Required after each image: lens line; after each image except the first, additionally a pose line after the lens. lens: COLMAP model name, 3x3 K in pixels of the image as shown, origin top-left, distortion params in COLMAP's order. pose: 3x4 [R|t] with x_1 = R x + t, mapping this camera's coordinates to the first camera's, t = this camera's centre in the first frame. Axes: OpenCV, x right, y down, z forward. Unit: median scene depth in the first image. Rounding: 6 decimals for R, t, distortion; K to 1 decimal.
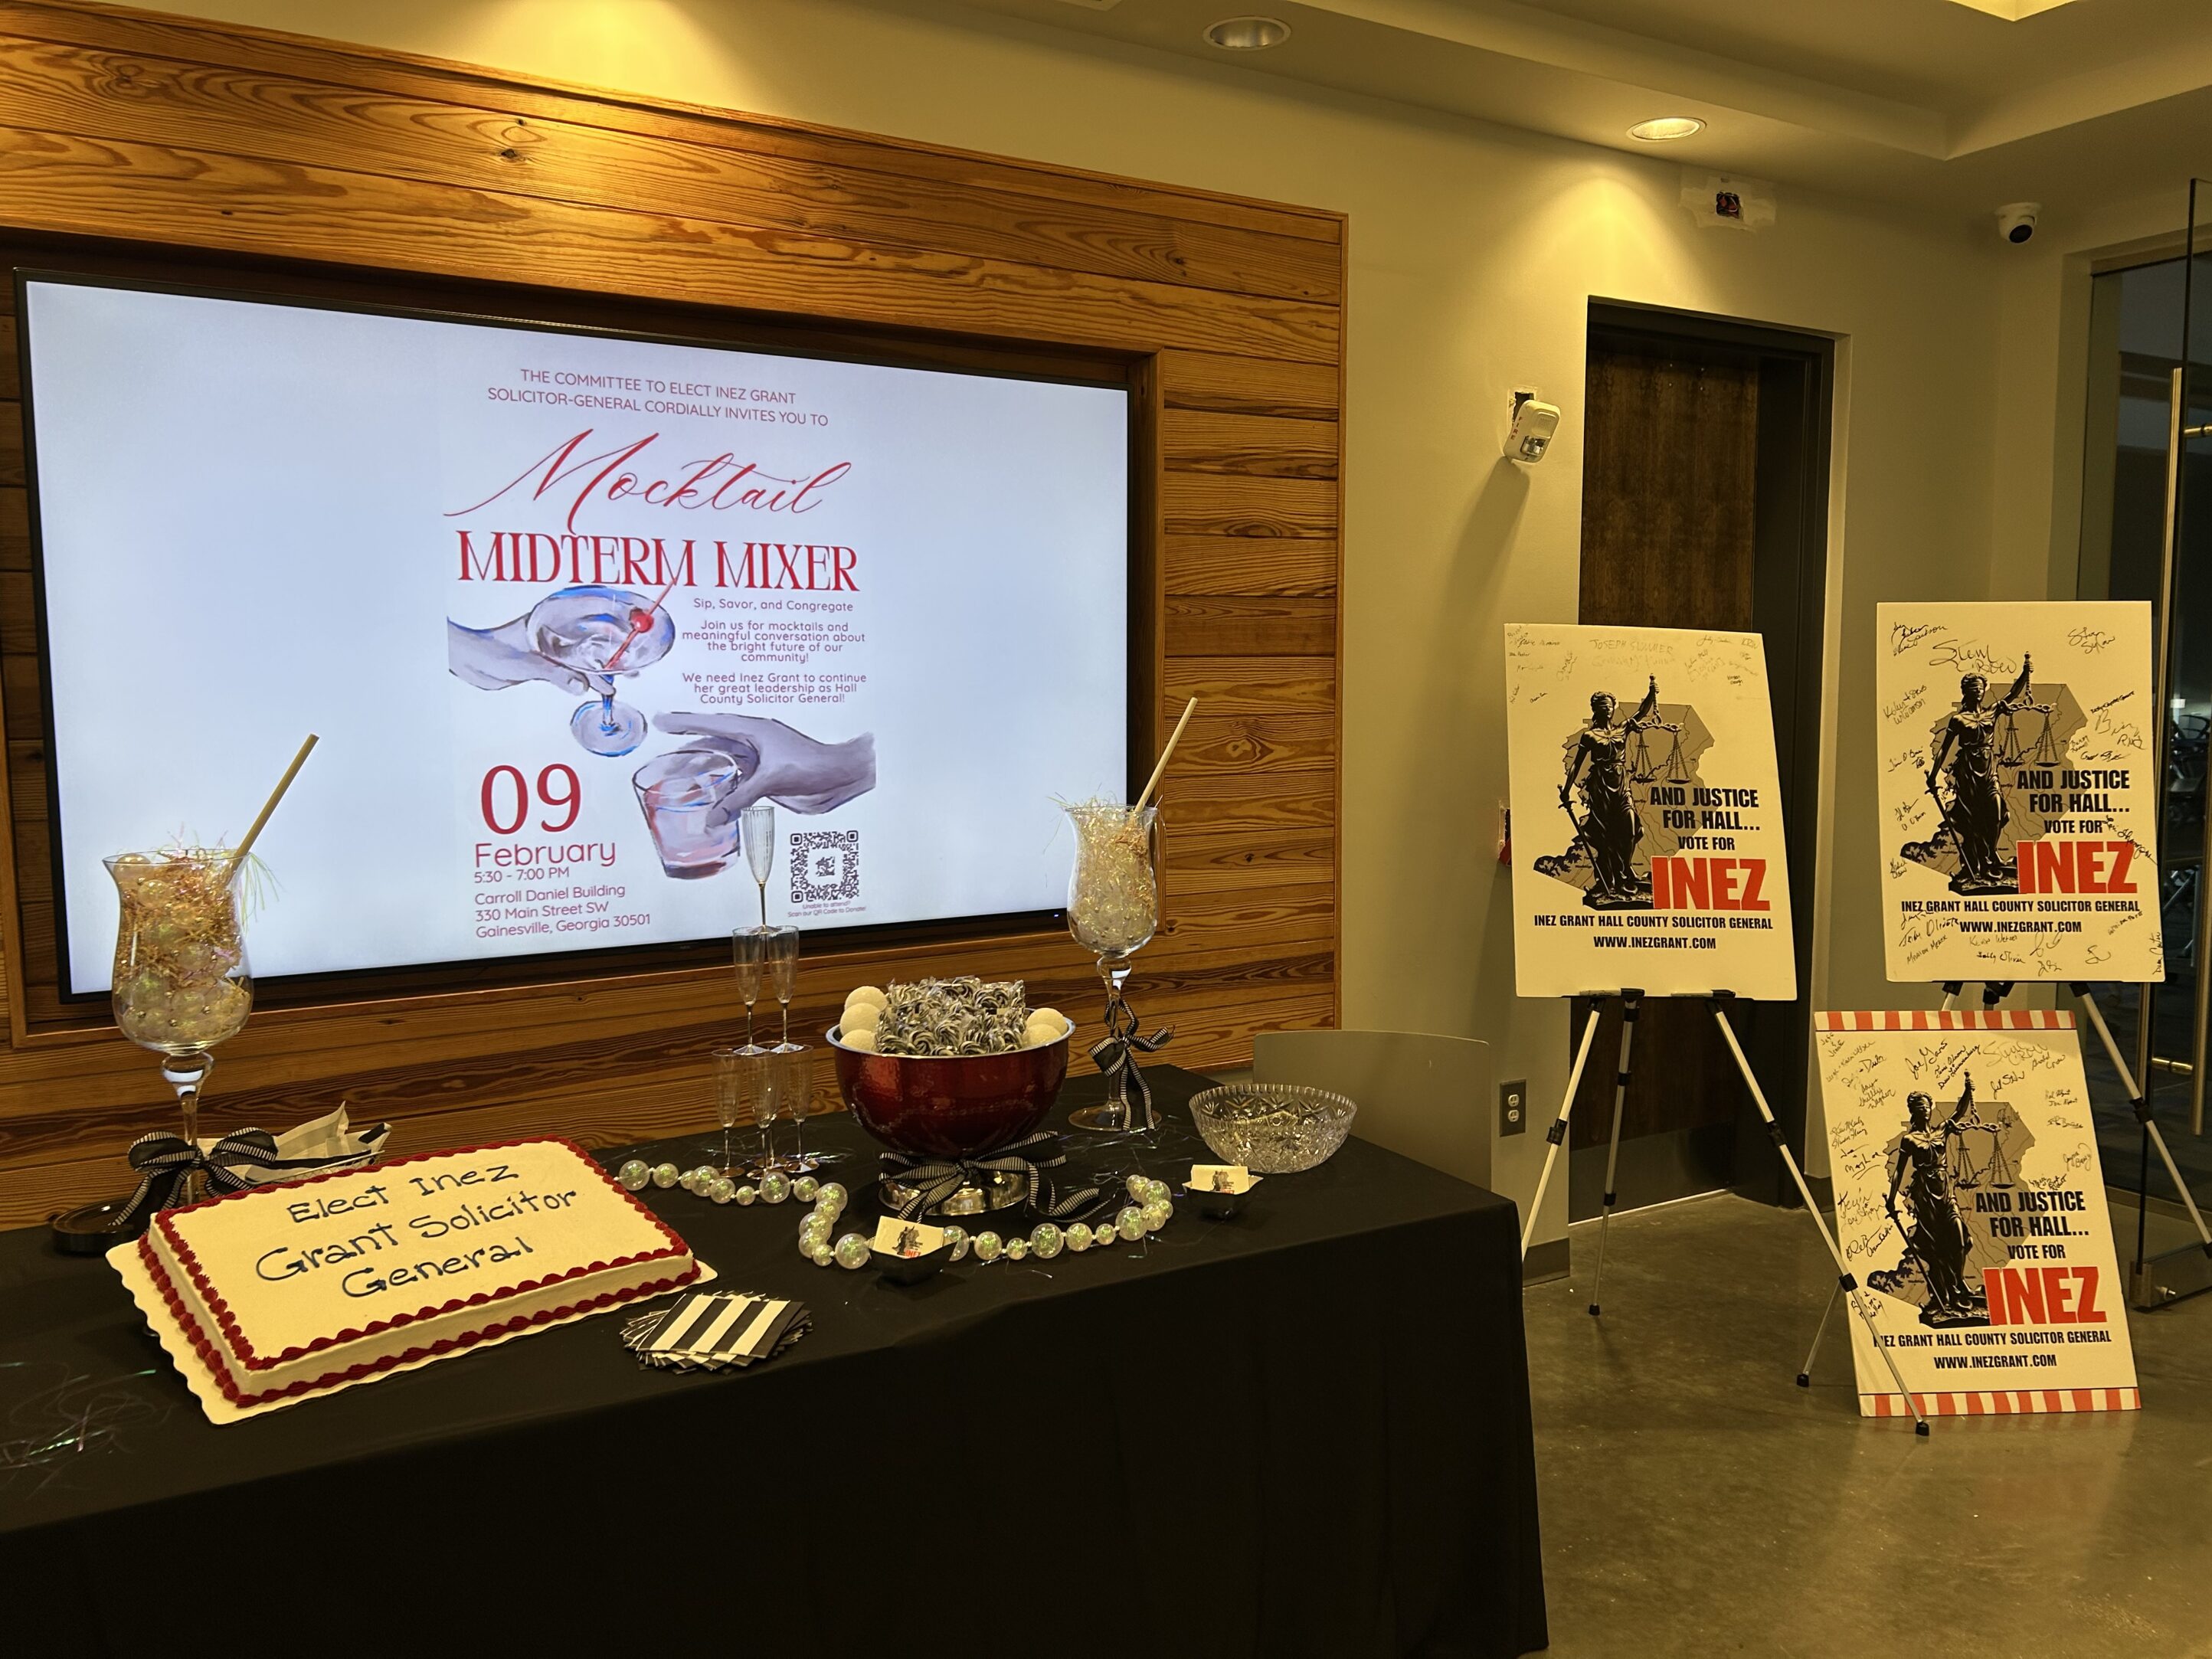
lens RADIAL K [[1652.2, 0, 1089.7], [0, 1652.2, 836.0], [0, 0, 1]] dist [0.088695, -0.176858]
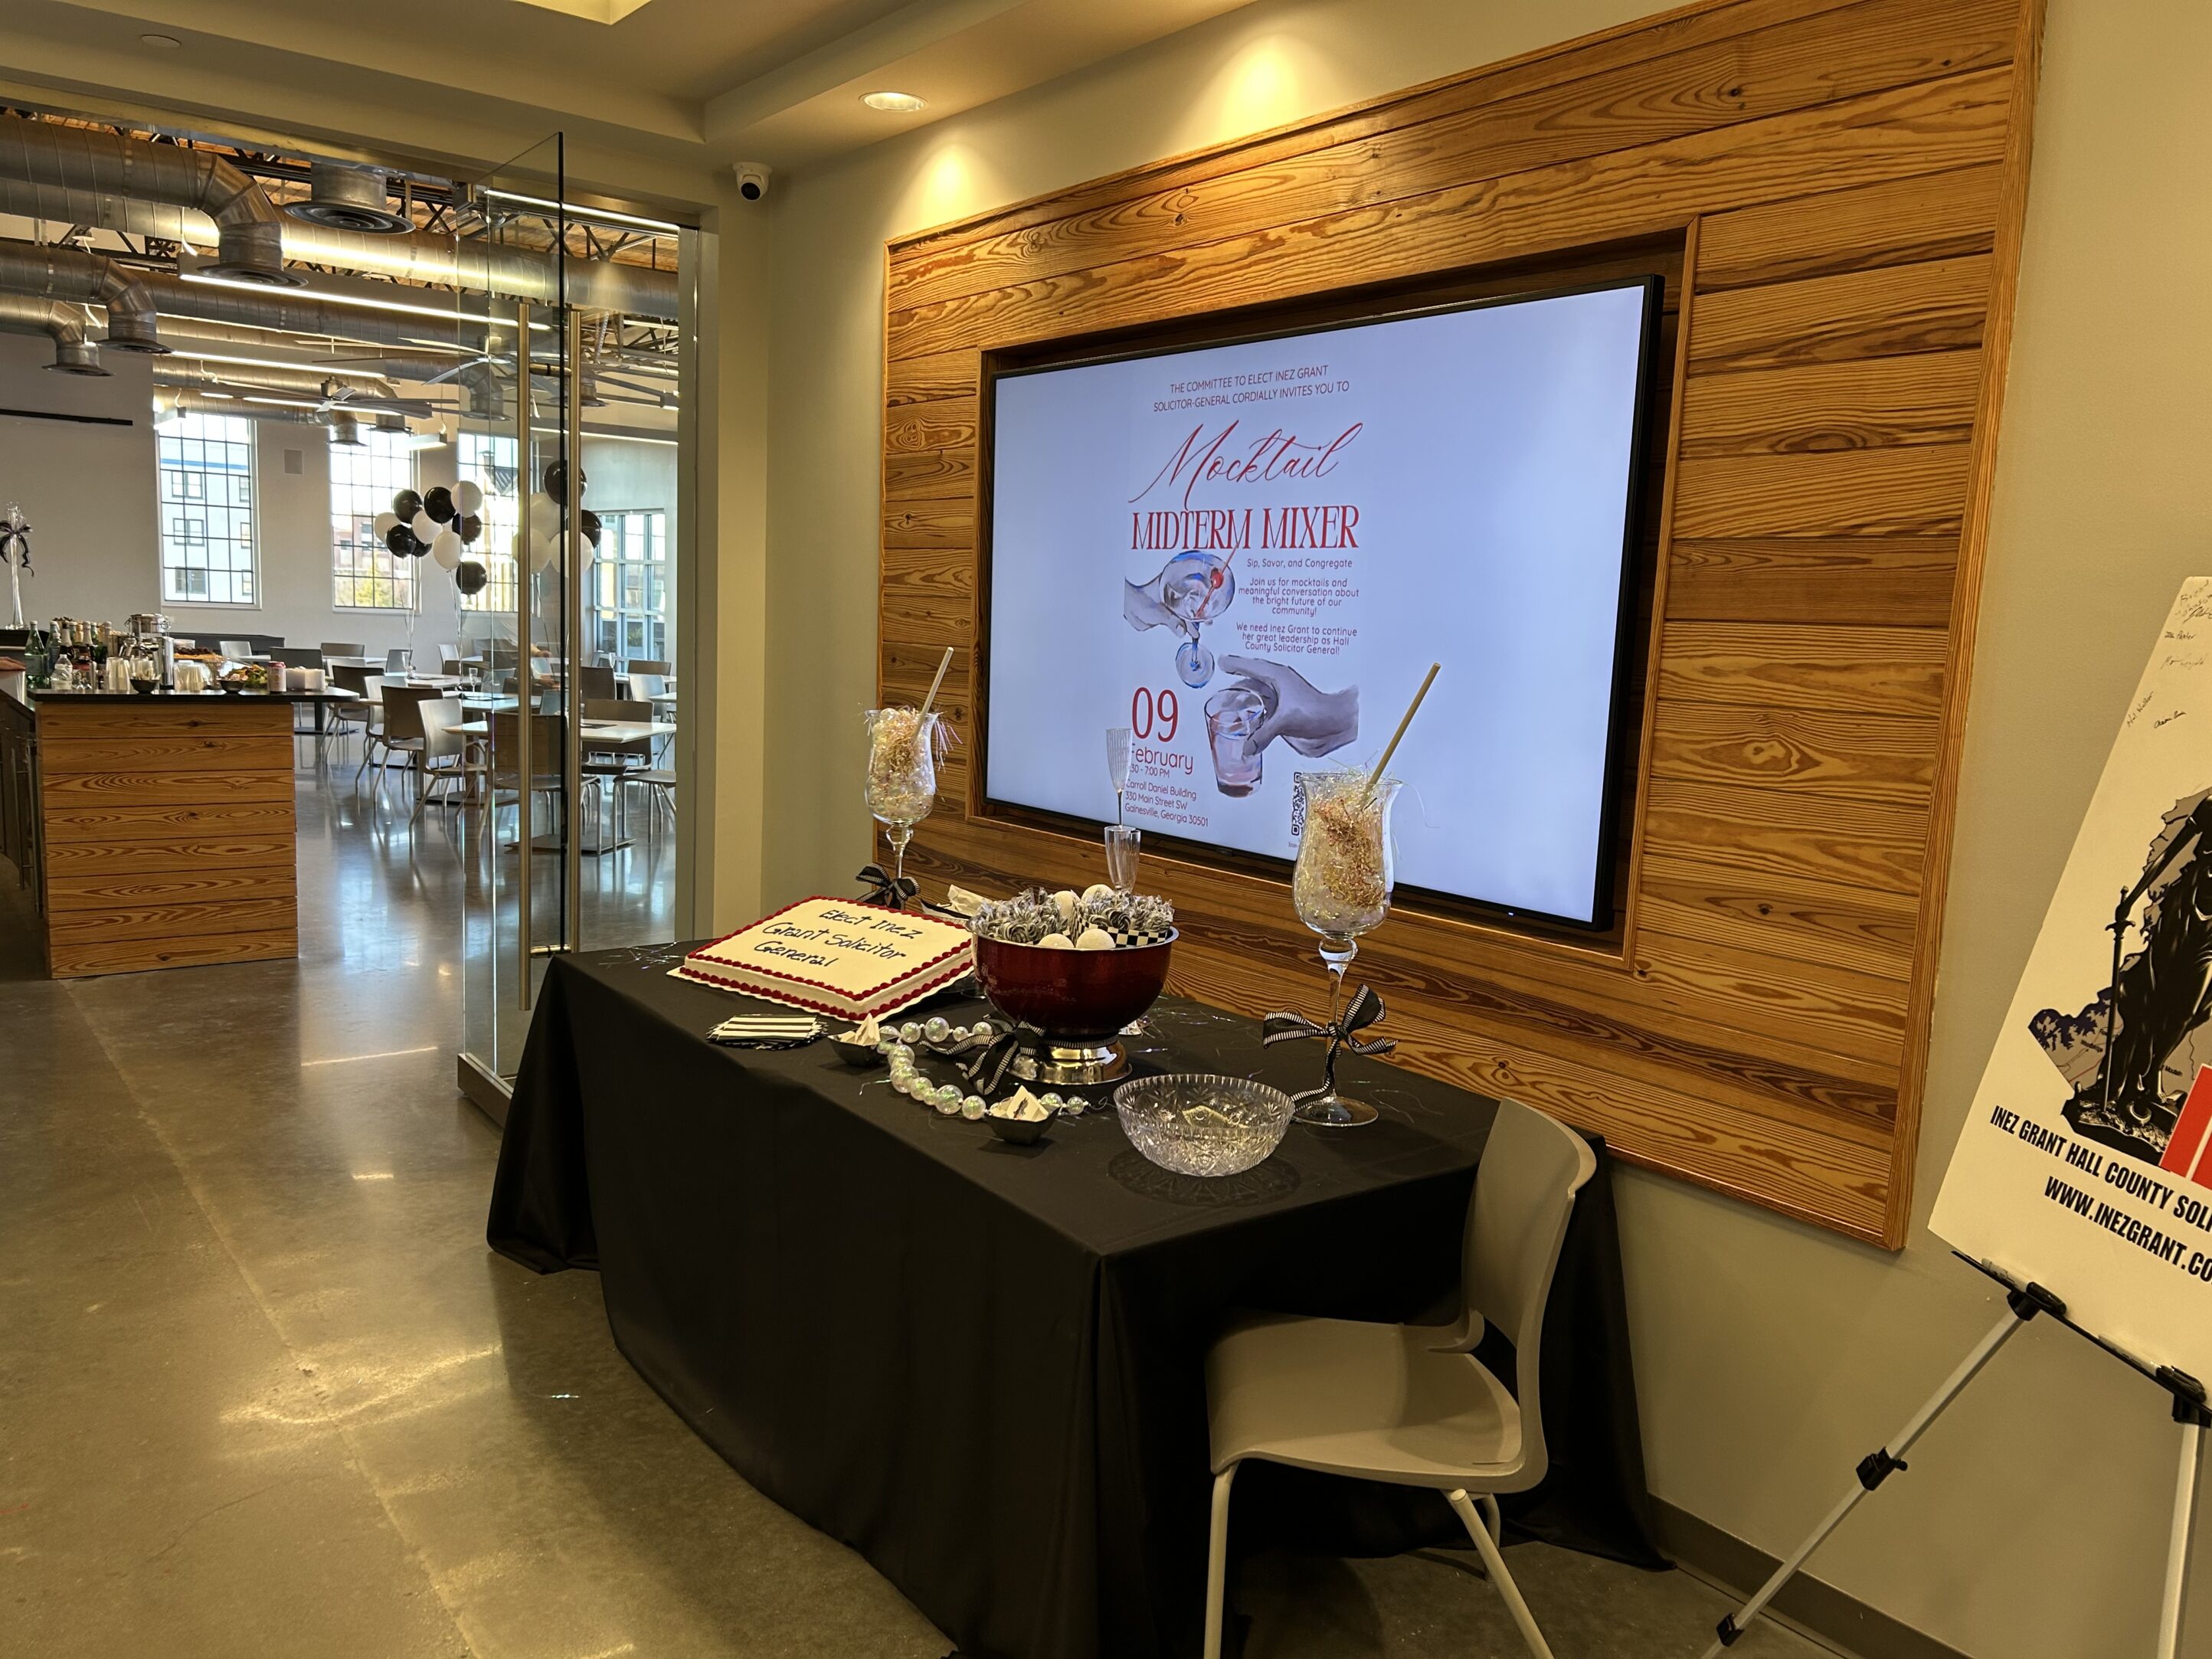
lens RADIAL K [[1652.2, 0, 1089.7], [0, 1652.2, 836.0], [0, 0, 1]] dist [0.088695, -0.176858]
pose [[0.121900, 0.145321, -0.981846, 0.892081], [-0.133939, 0.982584, 0.128801, -0.083323], [0.983464, 0.115807, 0.139242, 0.722831]]
